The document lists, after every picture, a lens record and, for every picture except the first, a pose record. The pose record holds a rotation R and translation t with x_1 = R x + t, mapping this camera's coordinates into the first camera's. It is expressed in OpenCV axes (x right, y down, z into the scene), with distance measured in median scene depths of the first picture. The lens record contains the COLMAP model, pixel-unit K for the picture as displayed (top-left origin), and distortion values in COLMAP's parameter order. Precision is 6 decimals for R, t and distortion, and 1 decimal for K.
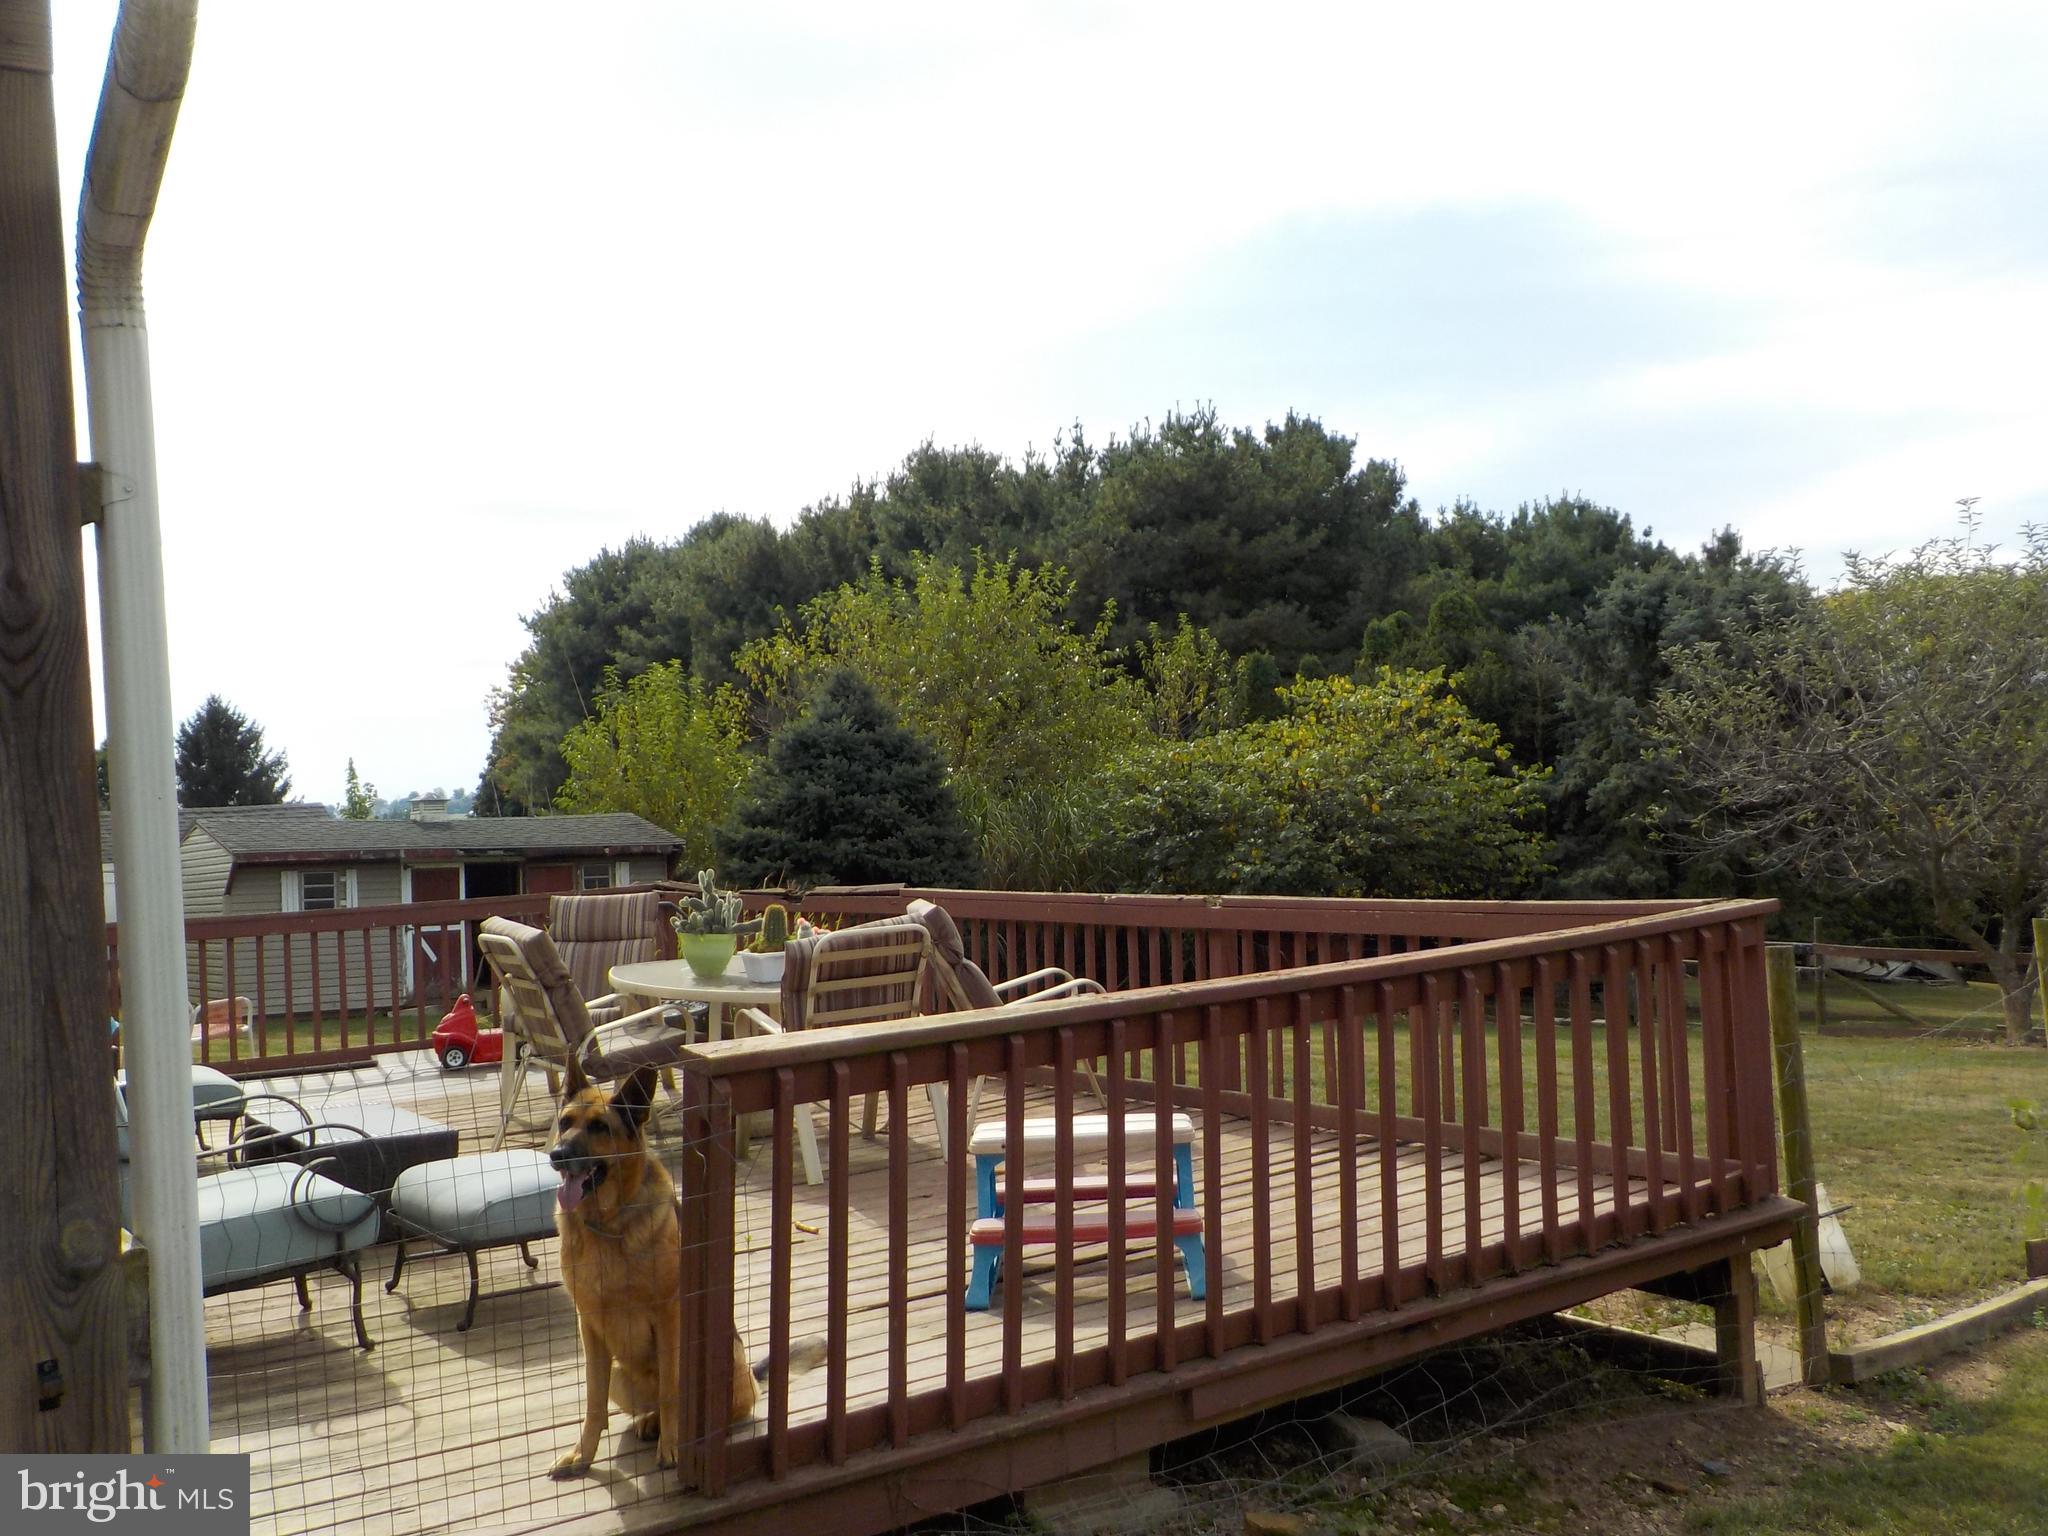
lens RADIAL K [[1975.2, 0, 1034.6], [0, 1975.2, 765.0], [0, 0, 1]] dist [0.090065, -0.108548]
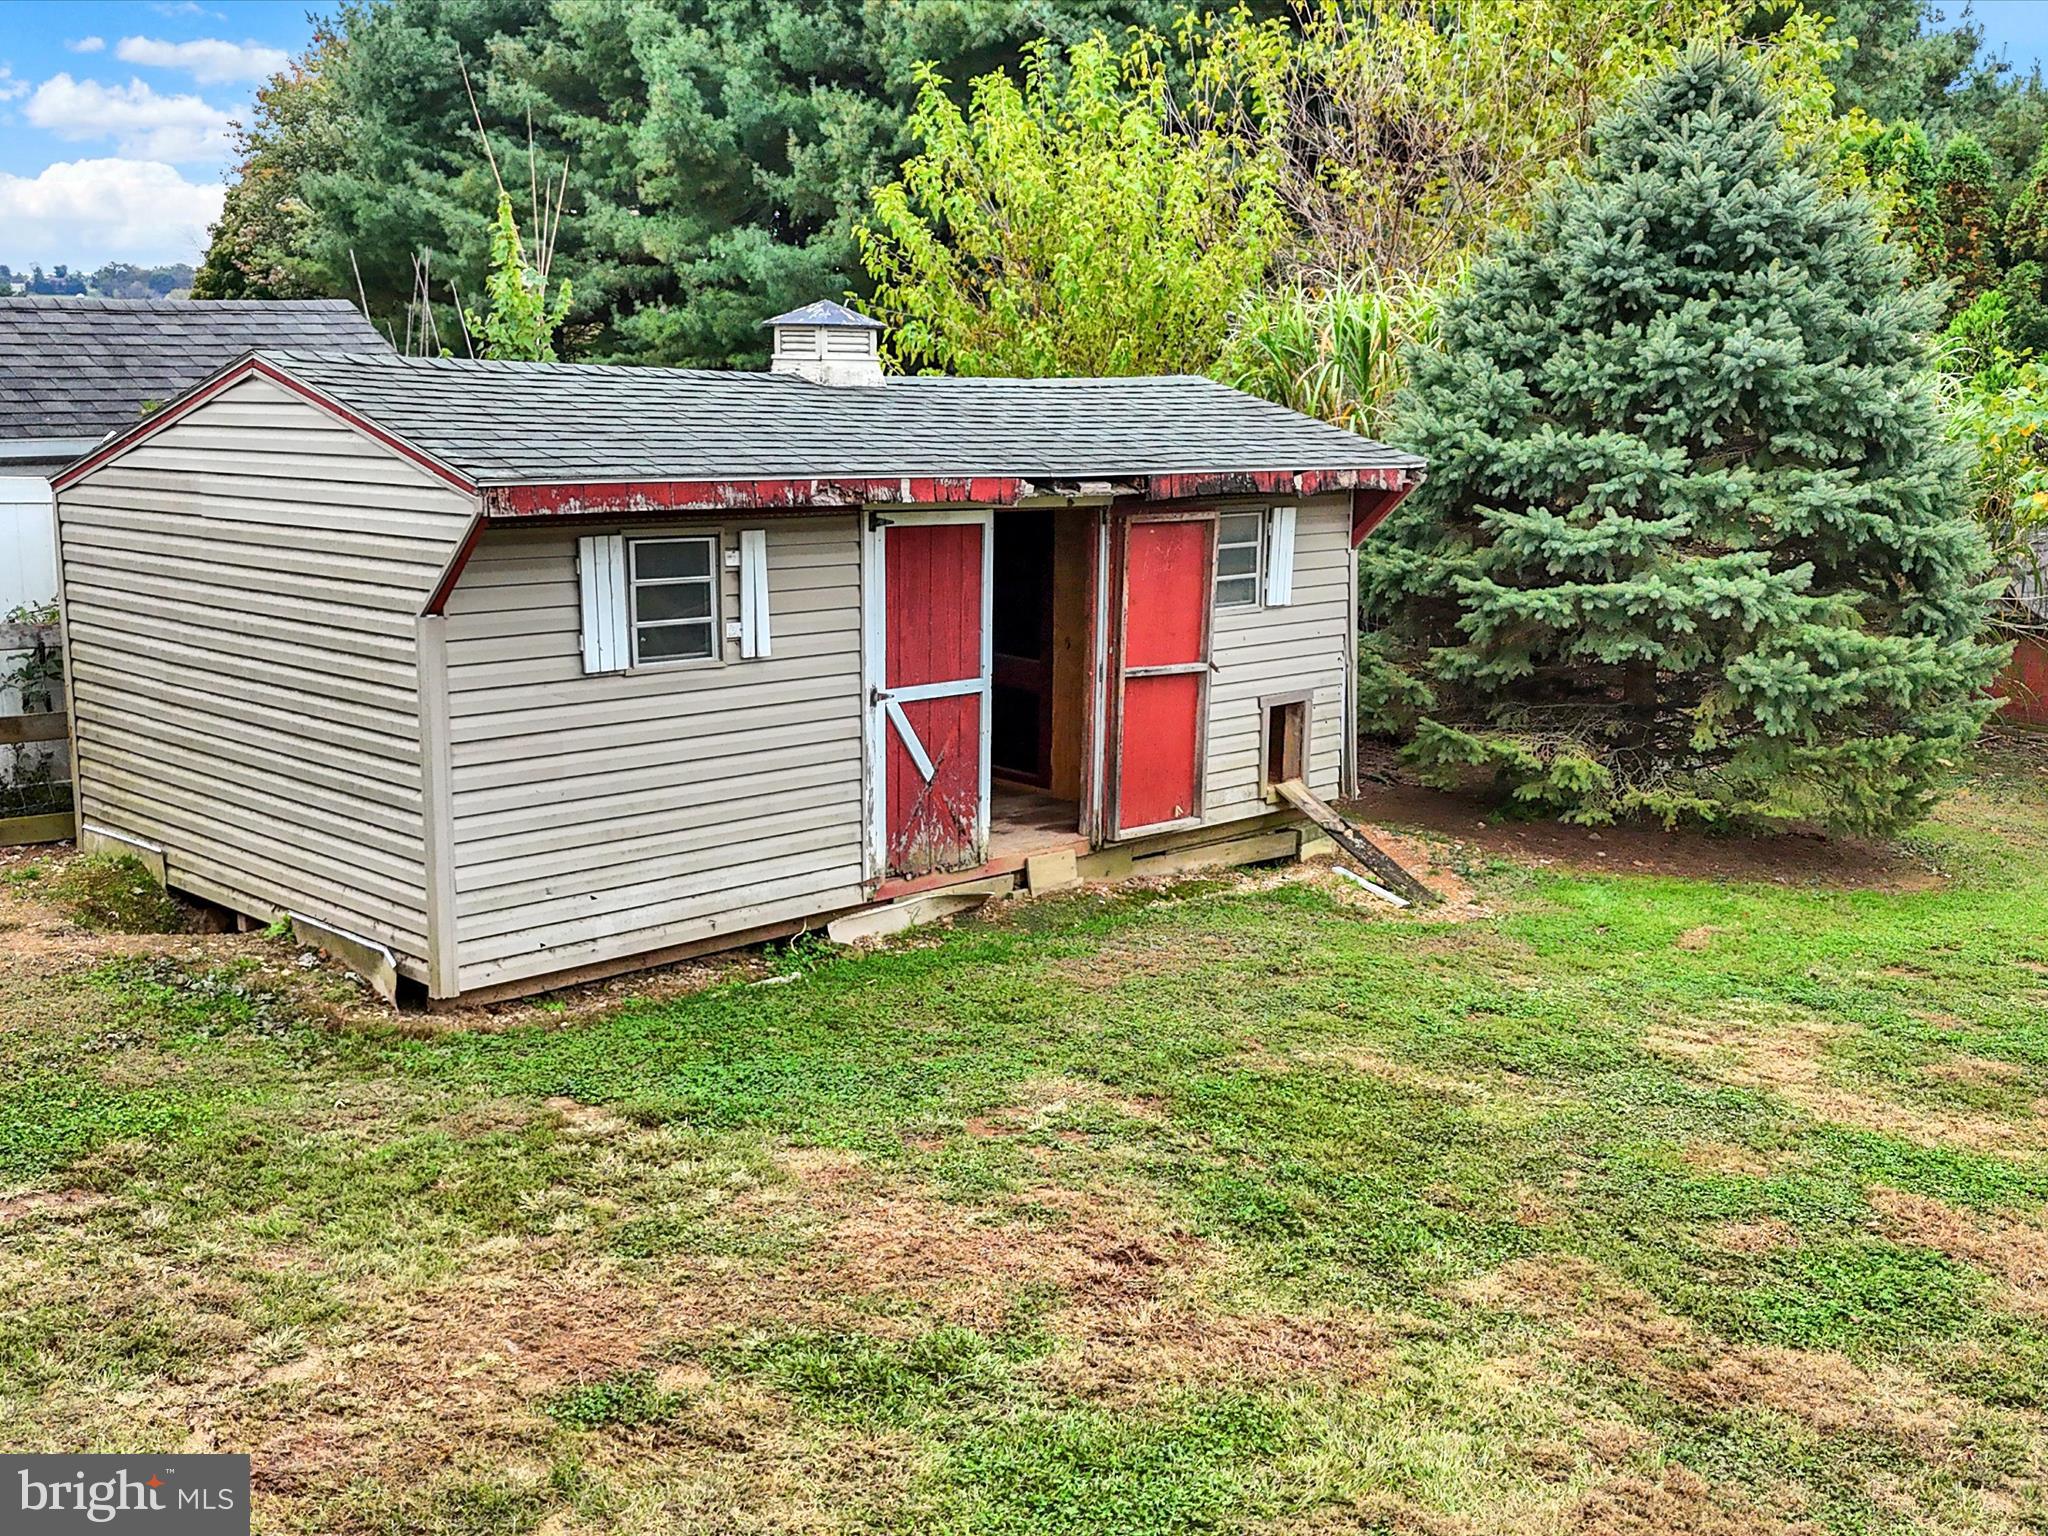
lens RADIAL K [[2042.9, 0, 1040.8], [0, 2042.9, 792.5], [0, 0, 1]] dist [0.140744, -0.320973]
pose [[0.988551, 0.021299, 0.149376, -0.168442], [-0.056485, 0.970240, 0.235465, 0.005324], [-0.139915, -0.241206, 0.960335, 0.316772]]
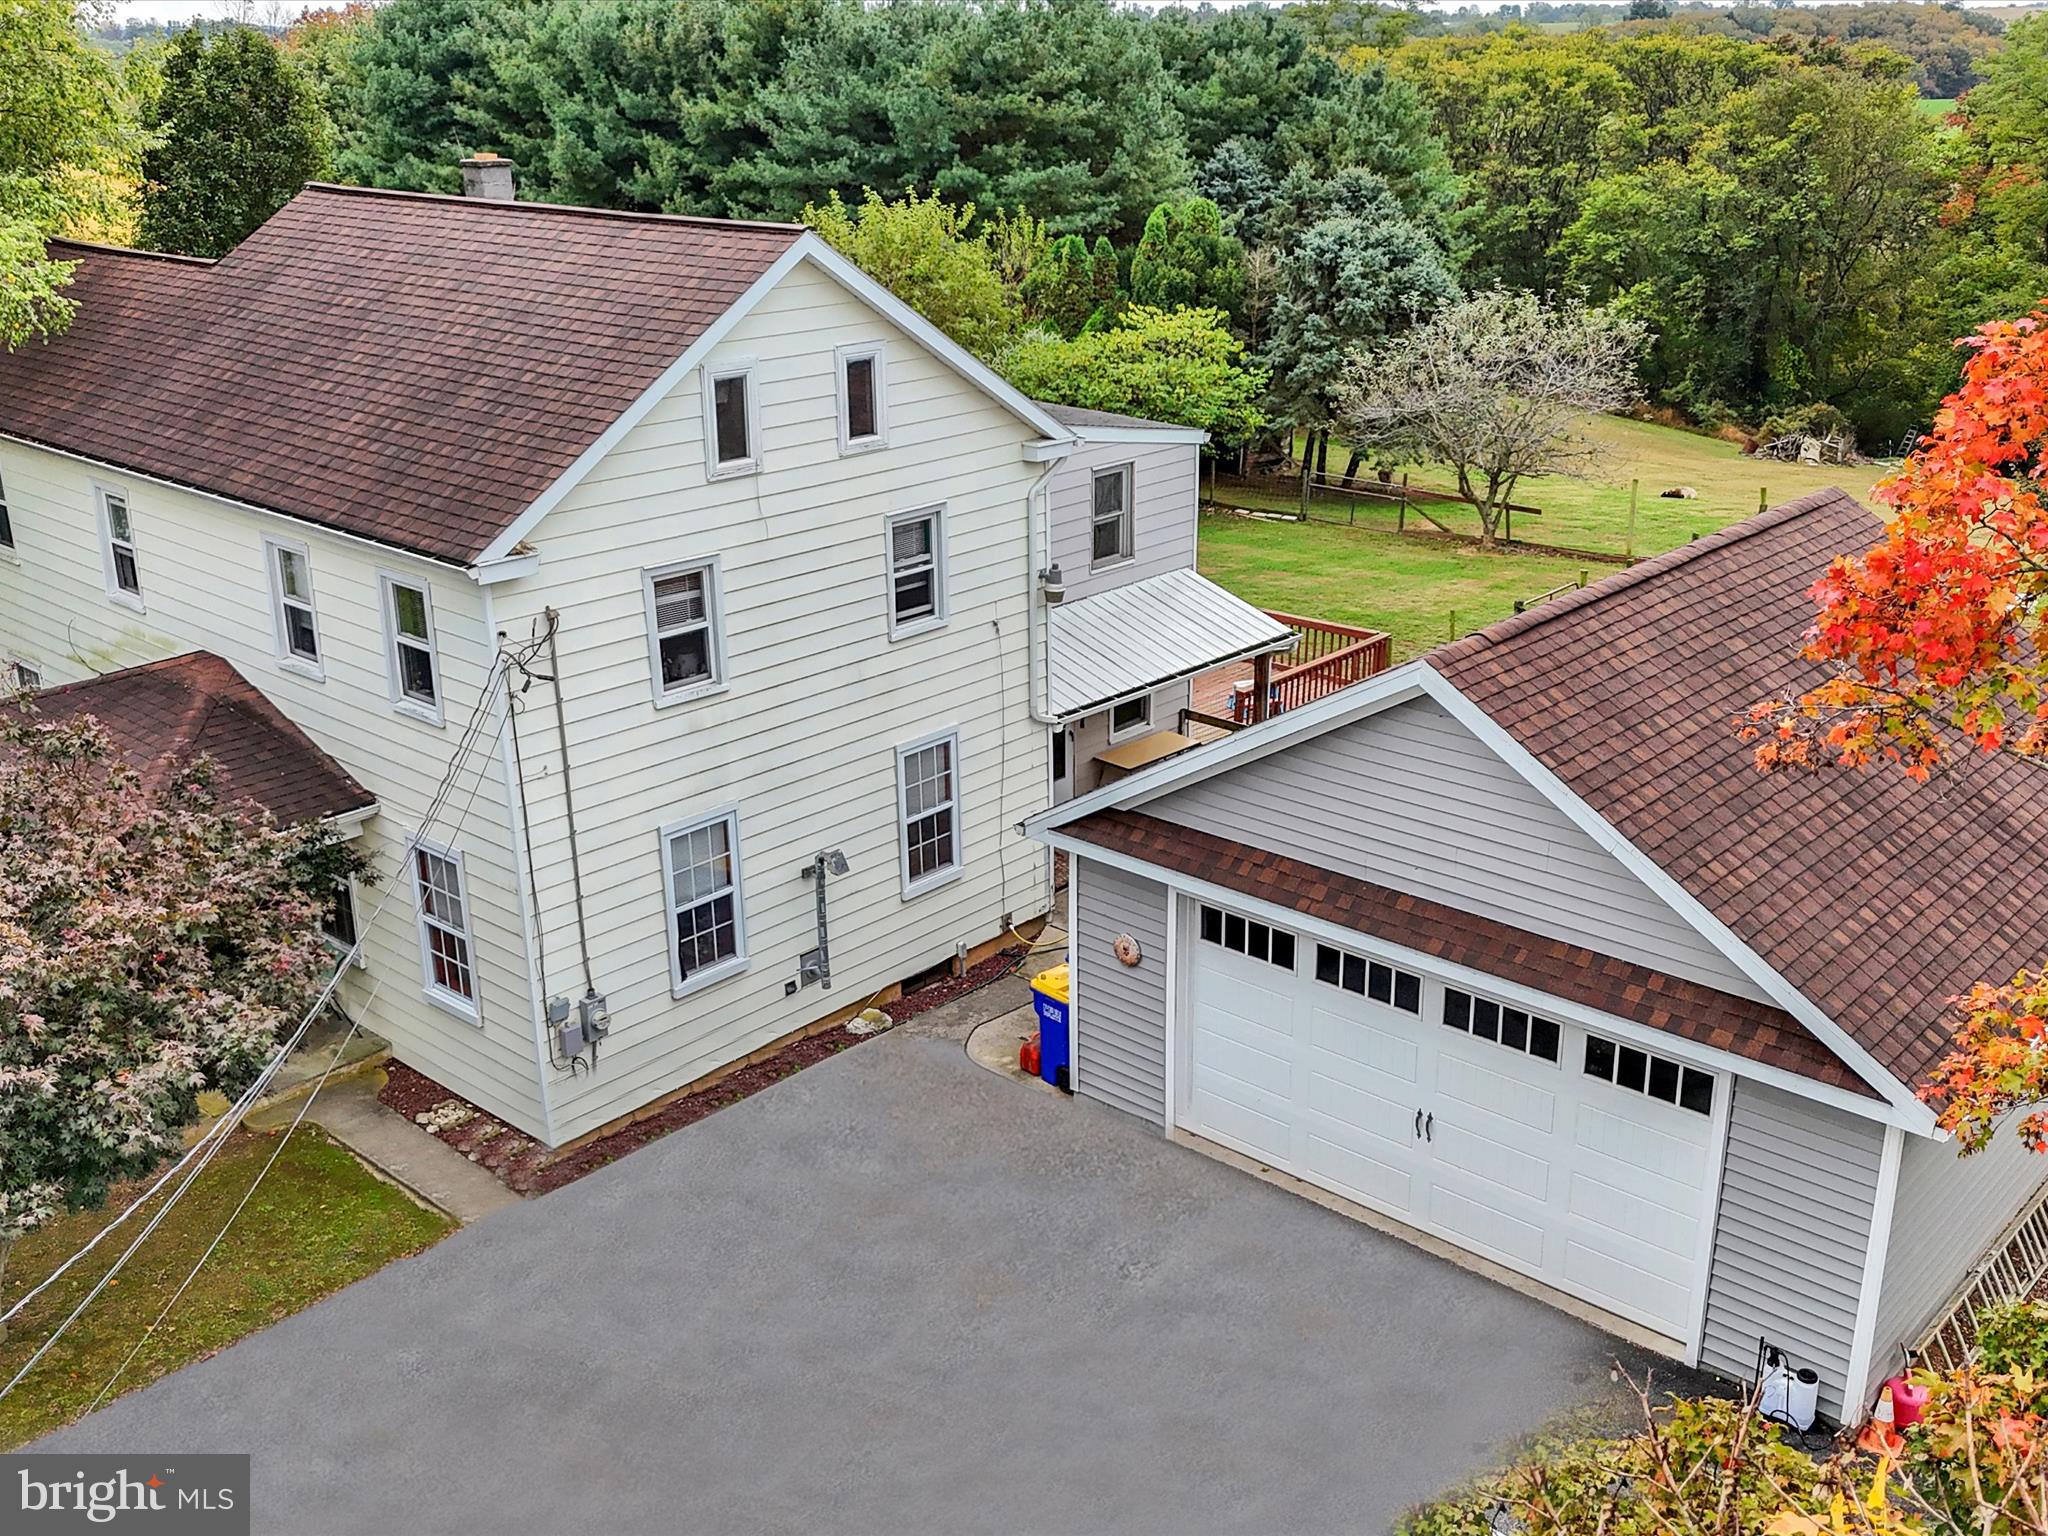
lens RADIAL K [[2042.9, 0, 1040.8], [0, 2042.9, 792.5], [0, 0, 1]] dist [0.140744, -0.320973]
pose [[0.979002, -0.040572, 0.199770, -0.179744], [-0.034352, 0.933142, 0.357862, -0.168003], [-0.200933, -0.357210, 0.912155, -0.416174]]
